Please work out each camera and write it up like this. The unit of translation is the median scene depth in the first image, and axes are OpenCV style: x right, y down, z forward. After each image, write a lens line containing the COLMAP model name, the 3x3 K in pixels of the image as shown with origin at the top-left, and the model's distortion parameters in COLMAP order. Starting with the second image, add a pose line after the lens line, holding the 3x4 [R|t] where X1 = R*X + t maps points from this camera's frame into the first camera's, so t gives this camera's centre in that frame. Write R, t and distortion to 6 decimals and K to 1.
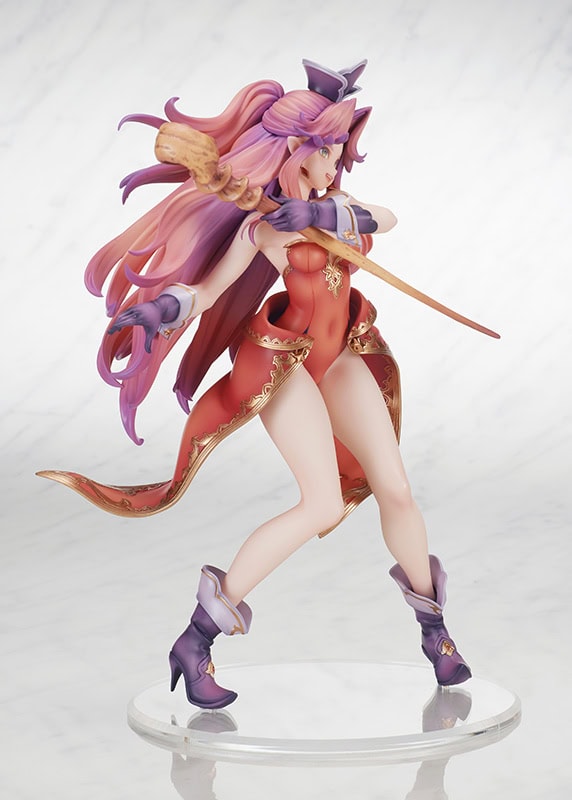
lens RADIAL K [[2586.8, 0, 286.0], [0, 2586.8, 400.0], [0, 0, 1]] dist [0.045821, -0.256638]
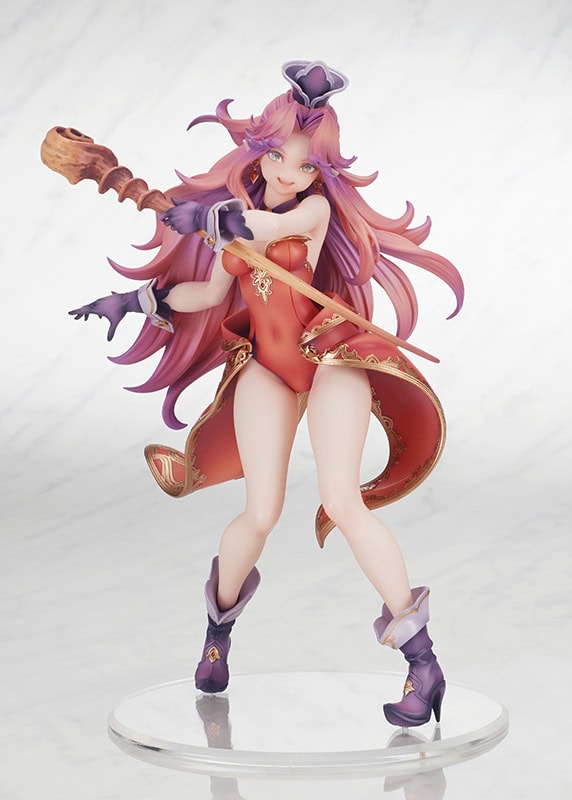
lens RADIAL K [[2586.8, 0, 286.0], [0, 2586.8, 400.0], [0, 0, 1]] dist [0.045821, -0.256638]
pose [[0.452869, 0.106340, -0.885213, 0.903324], [-0.086144, 0.993435, 0.075270, -0.078052], [0.887406, 0.042169, 0.459057, 0.555309]]
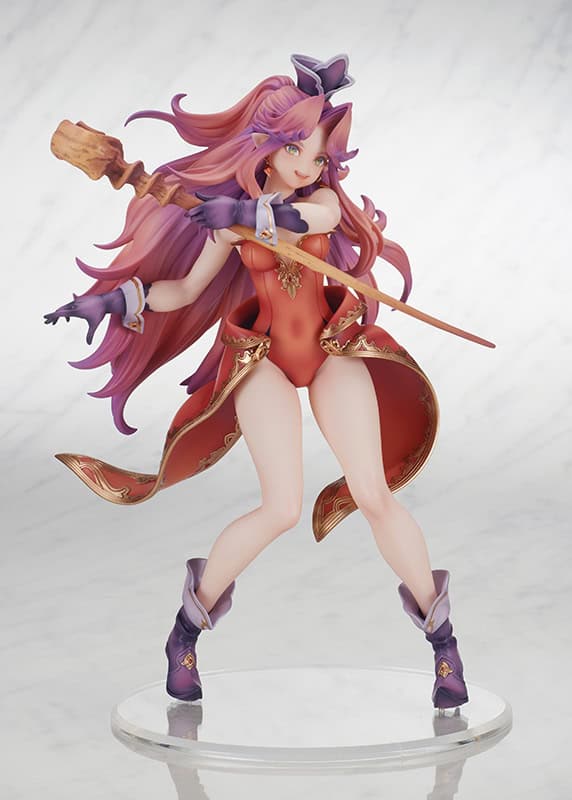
lens RADIAL K [[2586.8, 0, 286.0], [0, 2586.8, 400.0], [0, 0, 1]] dist [0.045821, -0.256638]
pose [[0.833661, 0.061091, -0.548887, 0.558991], [-0.056221, 0.998088, 0.025698, -0.025894], [0.549407, 0.009435, 0.835501, 0.179203]]
